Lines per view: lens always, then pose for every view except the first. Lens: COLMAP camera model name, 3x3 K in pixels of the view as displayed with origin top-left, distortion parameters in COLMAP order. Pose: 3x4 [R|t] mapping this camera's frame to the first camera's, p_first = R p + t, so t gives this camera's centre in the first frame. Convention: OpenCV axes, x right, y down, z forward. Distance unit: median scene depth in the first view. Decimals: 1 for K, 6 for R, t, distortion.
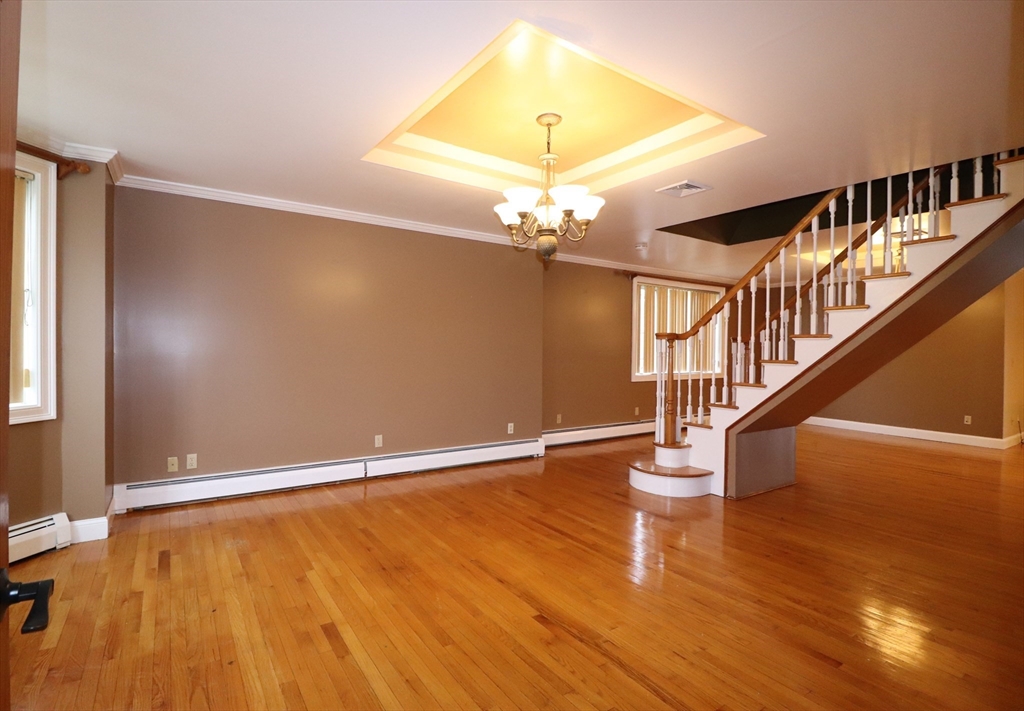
lens RADIAL K [[528.8, 0, 481.9], [0, 528.8, 351.1], [0, 0, 1]] dist [-0.013664, 0.000038]
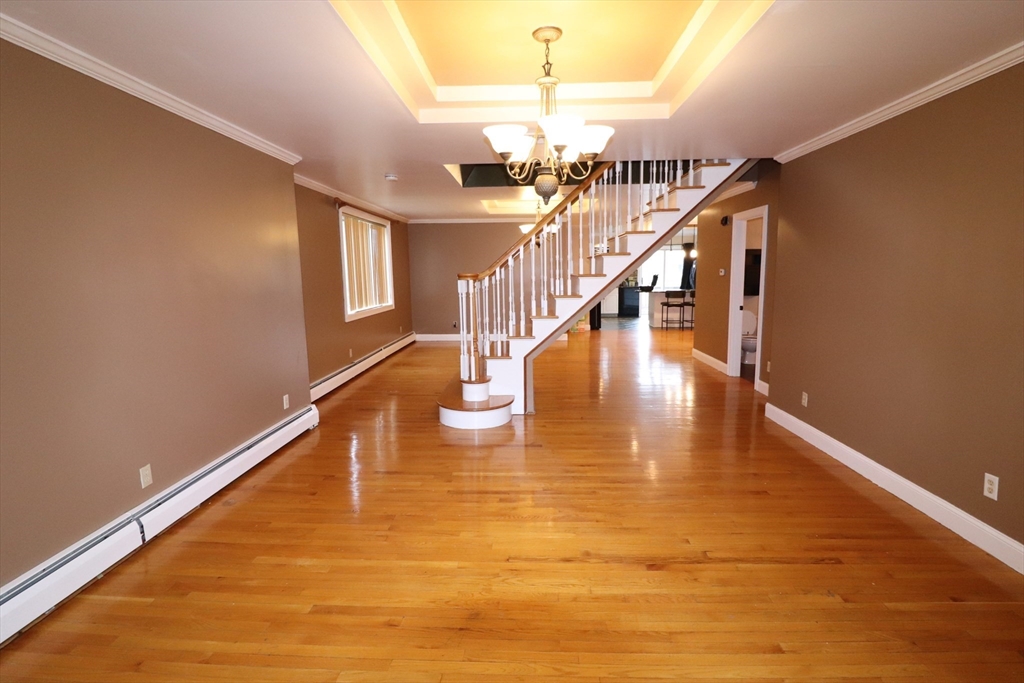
lens RADIAL K [[513.8, 0, 512.0], [0, 513.8, 341.5], [0, 0, 1]] dist [-0.000626, -0.013310]
pose [[0.533448, -0.138048, 0.834491, -0.480406], [0.026248, 0.988818, 0.146799, -0.050567], [-0.845425, -0.056406, 0.531107, 0.426169]]
